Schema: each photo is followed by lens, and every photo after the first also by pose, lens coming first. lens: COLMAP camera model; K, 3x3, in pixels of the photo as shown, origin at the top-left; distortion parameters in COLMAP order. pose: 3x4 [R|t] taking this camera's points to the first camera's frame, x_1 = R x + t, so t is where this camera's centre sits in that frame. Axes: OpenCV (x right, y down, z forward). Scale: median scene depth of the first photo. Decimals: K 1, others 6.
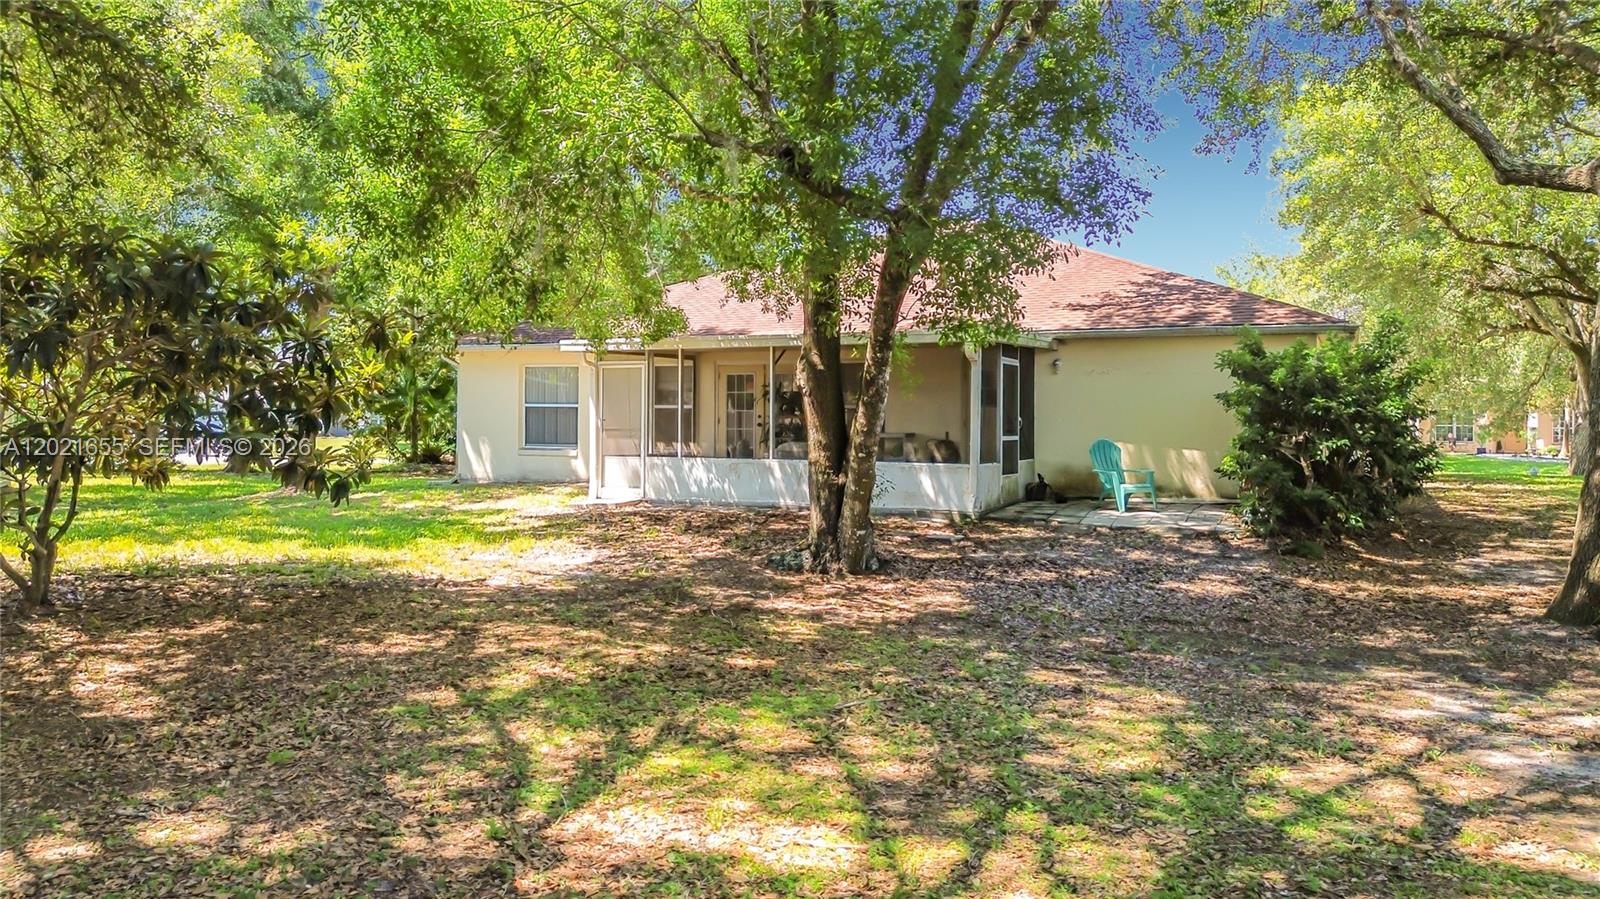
lens RADIAL K [[1152.7, 0, 800.0], [0, 1152.7, 449.5], [0, 0, 1]] dist [0.048613, -0.005744]
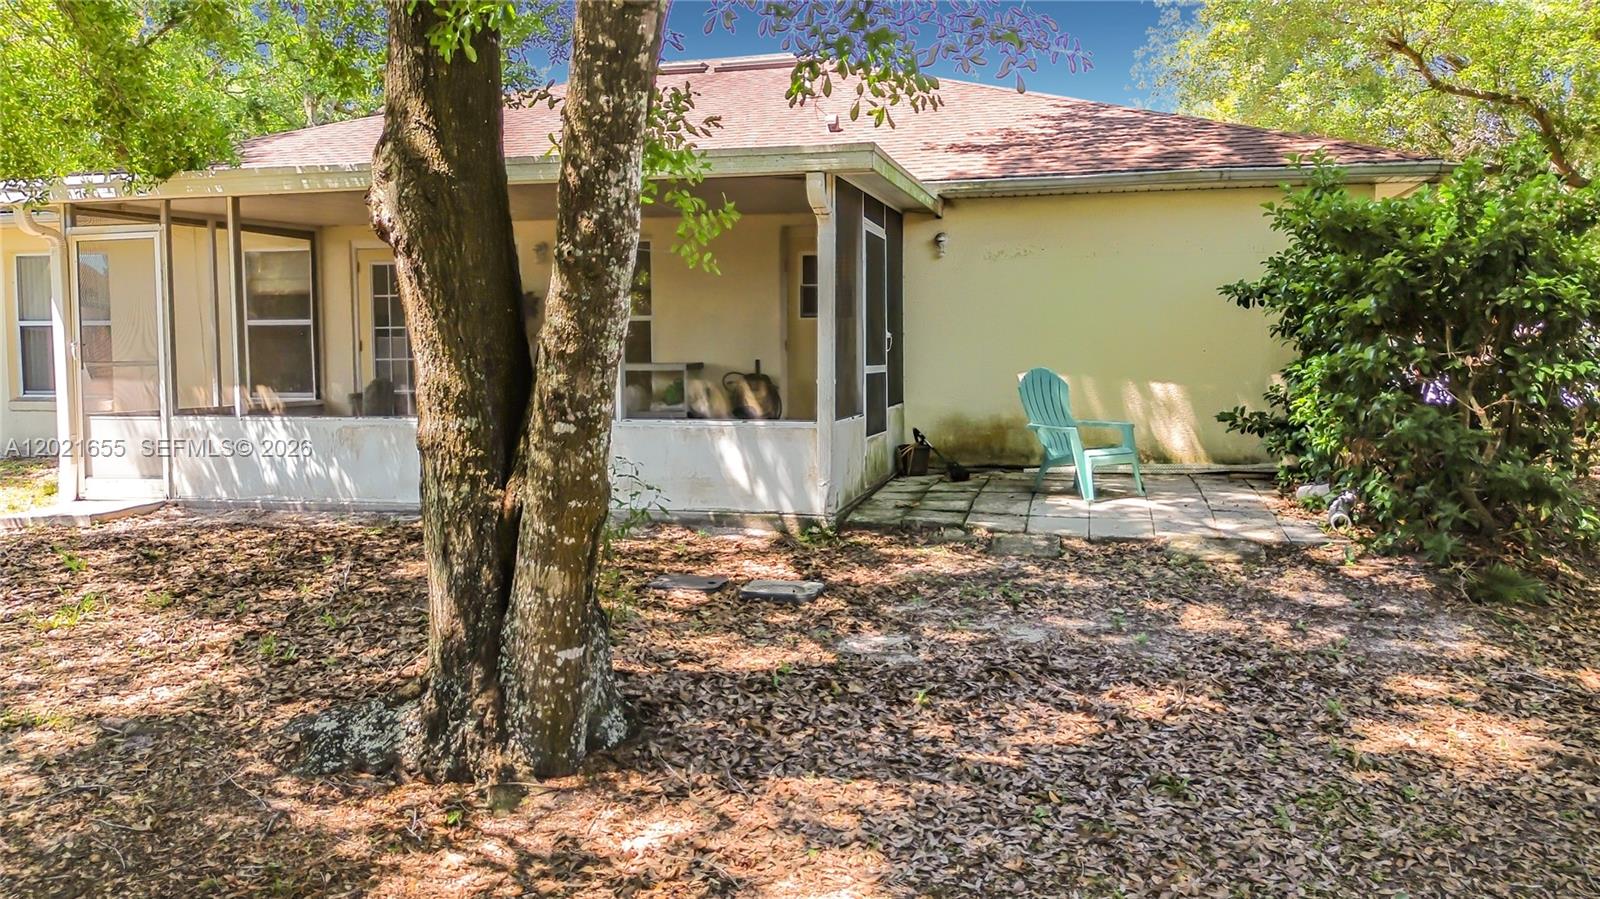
lens RADIAL K [[1152.7, 0, 800.0], [0, 1152.7, 449.5], [0, 0, 1]] dist [0.048613, -0.005744]
pose [[0.981497, -0.027834, 0.189446, 0.042750], [0.016573, 0.998014, 0.060771, -0.005777], [-0.190761, -0.056507, 0.980009, 0.496957]]
